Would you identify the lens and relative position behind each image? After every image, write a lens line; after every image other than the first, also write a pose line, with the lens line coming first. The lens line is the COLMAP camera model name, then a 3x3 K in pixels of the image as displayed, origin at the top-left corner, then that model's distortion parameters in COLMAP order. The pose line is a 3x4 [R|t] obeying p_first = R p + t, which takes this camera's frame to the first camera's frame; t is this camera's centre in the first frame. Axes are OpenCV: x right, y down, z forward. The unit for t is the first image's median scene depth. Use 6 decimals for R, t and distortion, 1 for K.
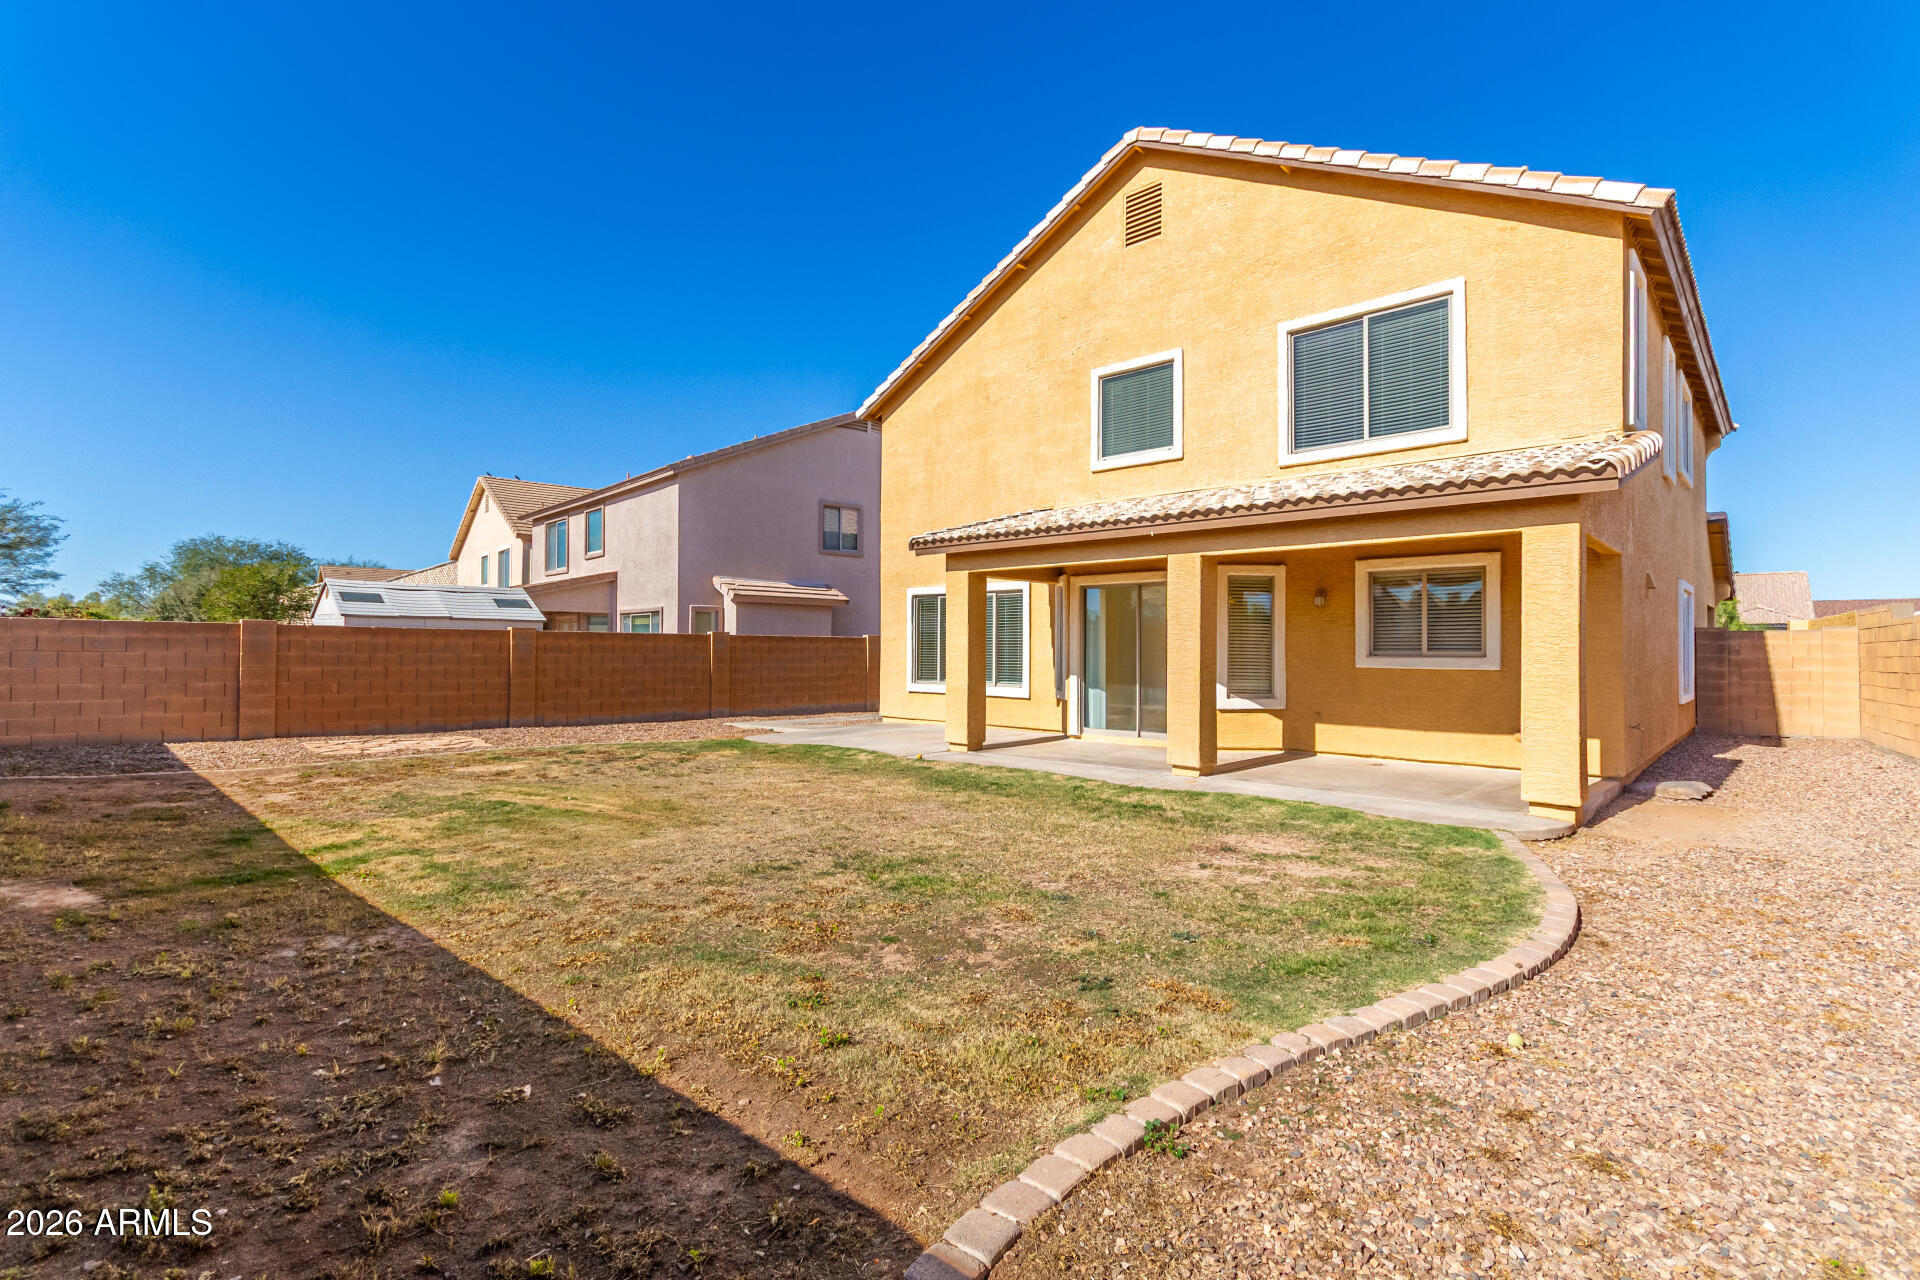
lens RADIAL K [[888.8, 0, 960.0], [0, 888.8, 640.0], [0, 0, 1]] dist [0.000197, 0.000492]
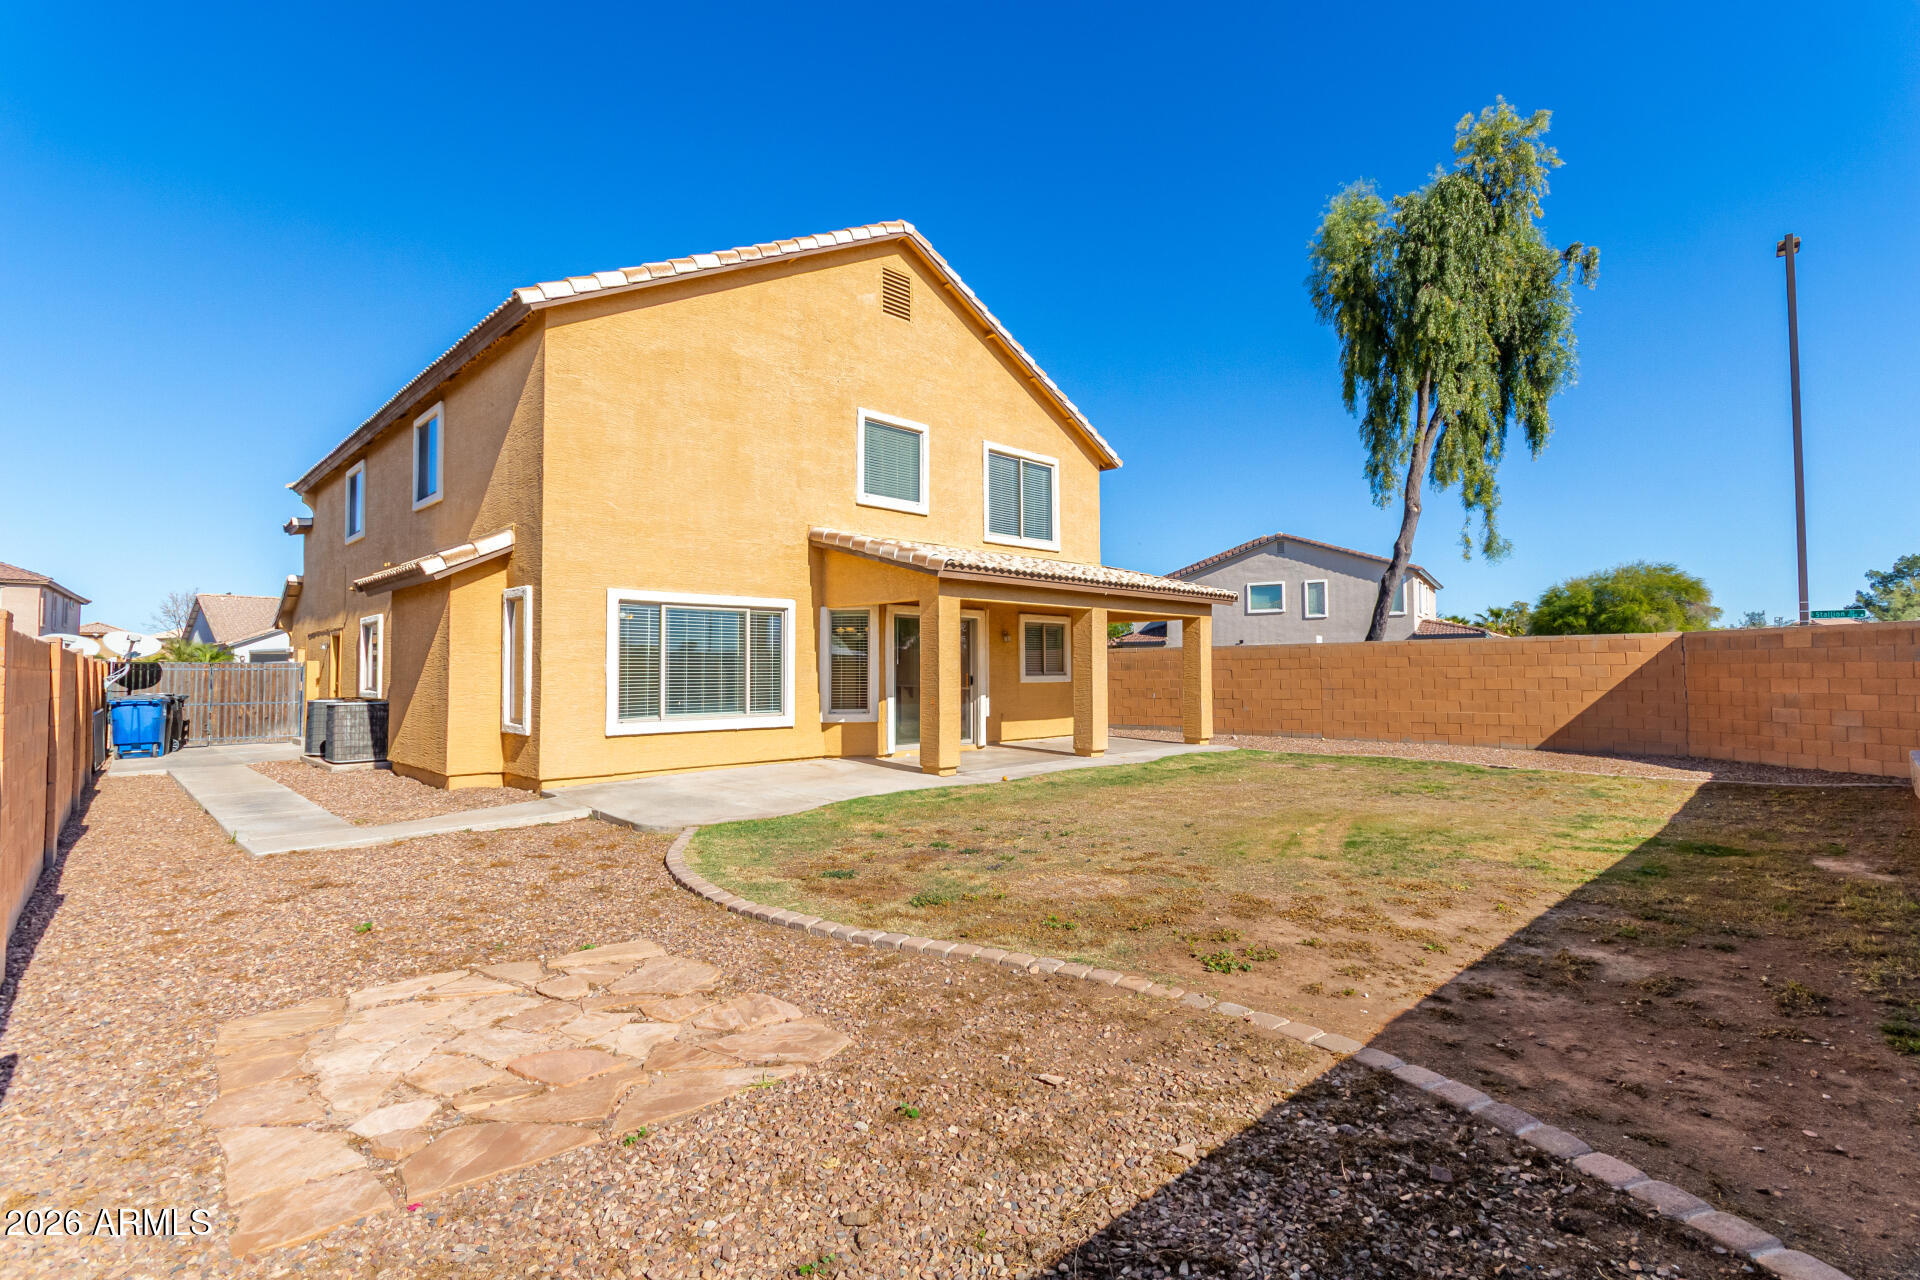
lens RADIAL K [[888.8, 0, 960.0], [0, 888.8, 640.0], [0, 0, 1]] dist [0.000197, 0.000492]
pose [[0.042327, 0.027842, 0.998716, -1.018268], [-0.007621, 0.999592, -0.027543, -0.000884], [-0.999075, -0.006445, 0.042522, 0.954399]]
